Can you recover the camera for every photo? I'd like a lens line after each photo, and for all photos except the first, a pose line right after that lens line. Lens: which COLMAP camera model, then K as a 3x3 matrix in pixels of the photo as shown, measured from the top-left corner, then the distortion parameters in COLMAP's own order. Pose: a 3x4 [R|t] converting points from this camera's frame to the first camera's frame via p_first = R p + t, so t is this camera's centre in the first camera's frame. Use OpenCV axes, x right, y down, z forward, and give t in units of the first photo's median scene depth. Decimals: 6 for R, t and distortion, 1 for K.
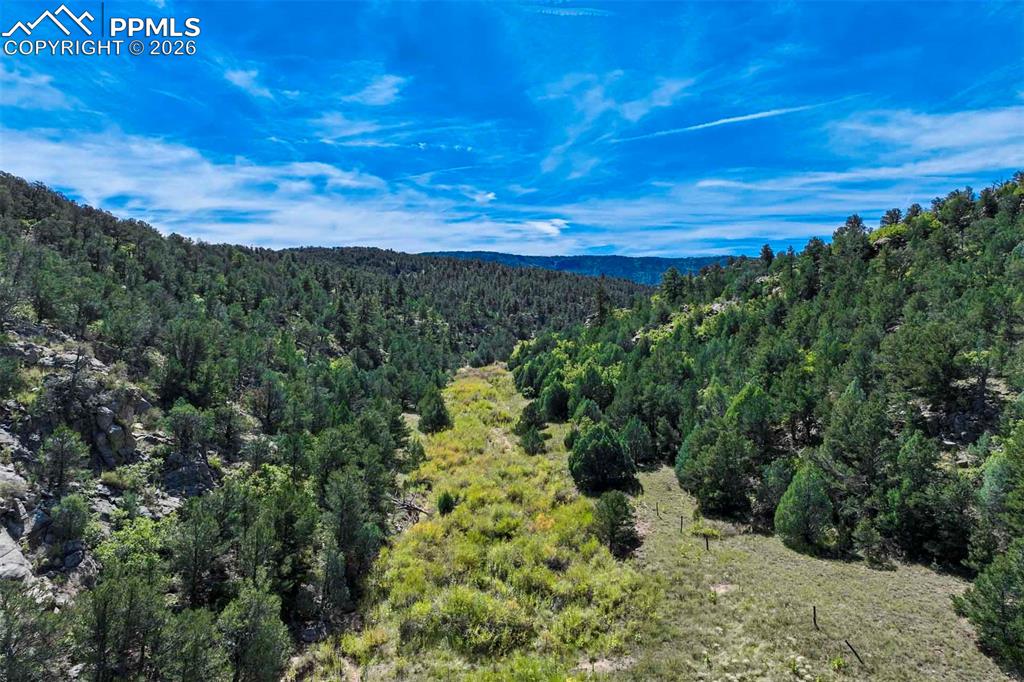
lens RADIAL K [[718.3, 0, 550.5], [0, 718.3, 339.9], [0, 0, 1]] dist [0.001323, 0.001257]
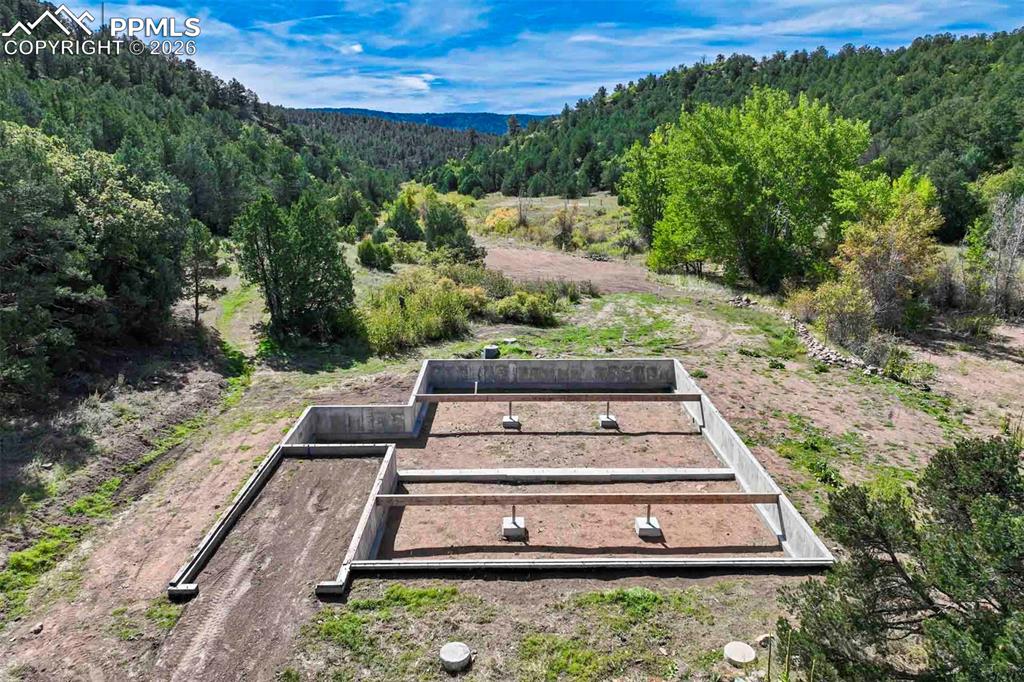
lens RADIAL K [[719.5, 0, 515.8], [0, 719.5, 306.0], [0, 0, 1]] dist [0.004128, 0.009407]
pose [[0.991934, -0.030752, 0.122972, -0.041390], [0.012674, 0.989325, 0.145174, 0.080851], [-0.126124, -0.142444, 0.981734, -0.620492]]
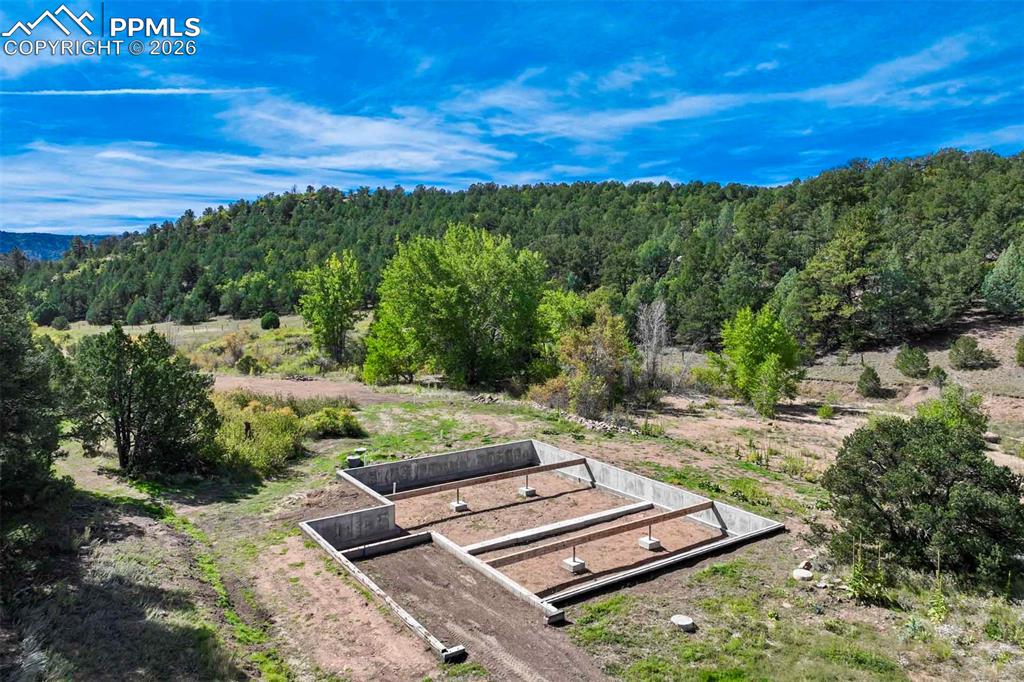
lens RADIAL K [[719.5, 0, 515.8], [0, 719.5, 306.0], [0, 0, 1]] dist [0.004128, 0.009407]
pose [[0.752682, -0.035676, 0.657417, -0.115185], [0.050199, 0.998734, -0.003275, 0.079837], [-0.656468, 0.035466, 0.753520, -0.617937]]
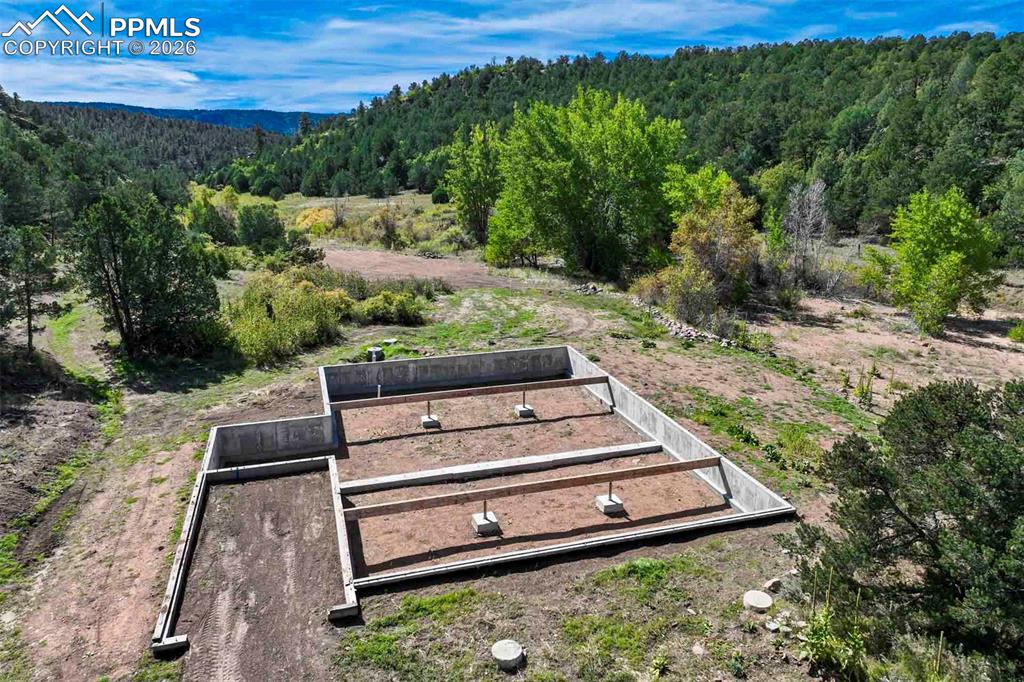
lens RADIAL K [[719.5, 0, 515.8], [0, 719.5, 306.0], [0, 0, 1]] dist [0.004128, 0.009407]
pose [[0.915140, -0.091067, 0.392716, -0.061213], [0.032842, 0.987755, 0.152519, 0.081334], [-0.401797, -0.126678, 0.906924, -0.614756]]
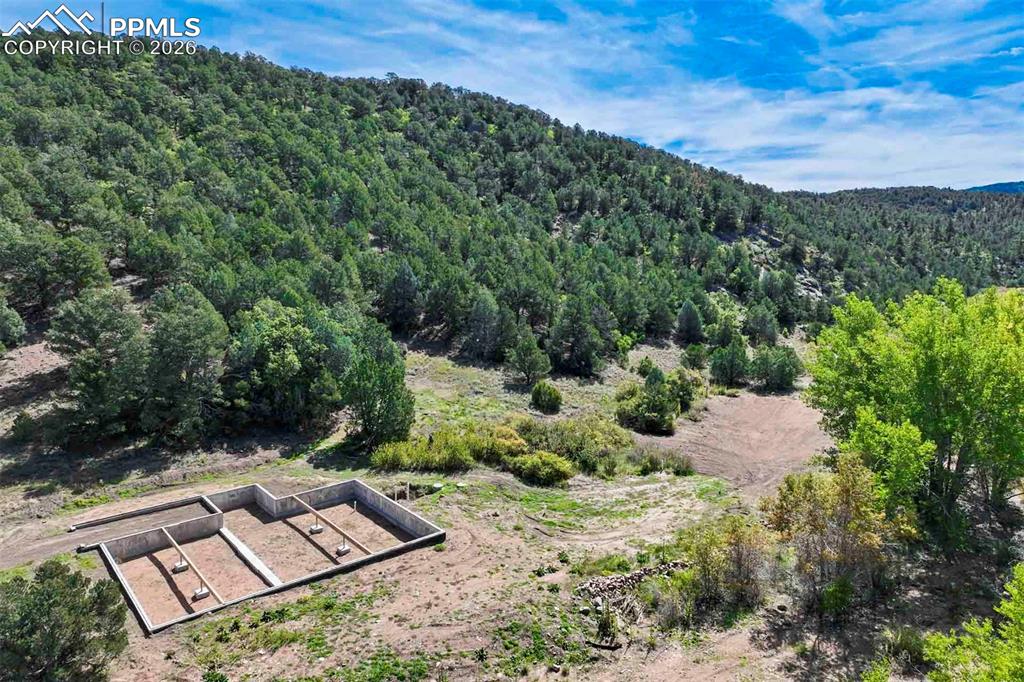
lens RADIAL K [[712.4, 0, 511.3], [0, 712.4, 321.1], [0, 0, 1]] dist [0.000891, 0.046047]
pose [[0.722643, 0.098074, -0.684228, 0.154084], [-0.054687, 0.994892, 0.084846, 0.037773], [0.689055, -0.023895, 0.724315, -0.607811]]
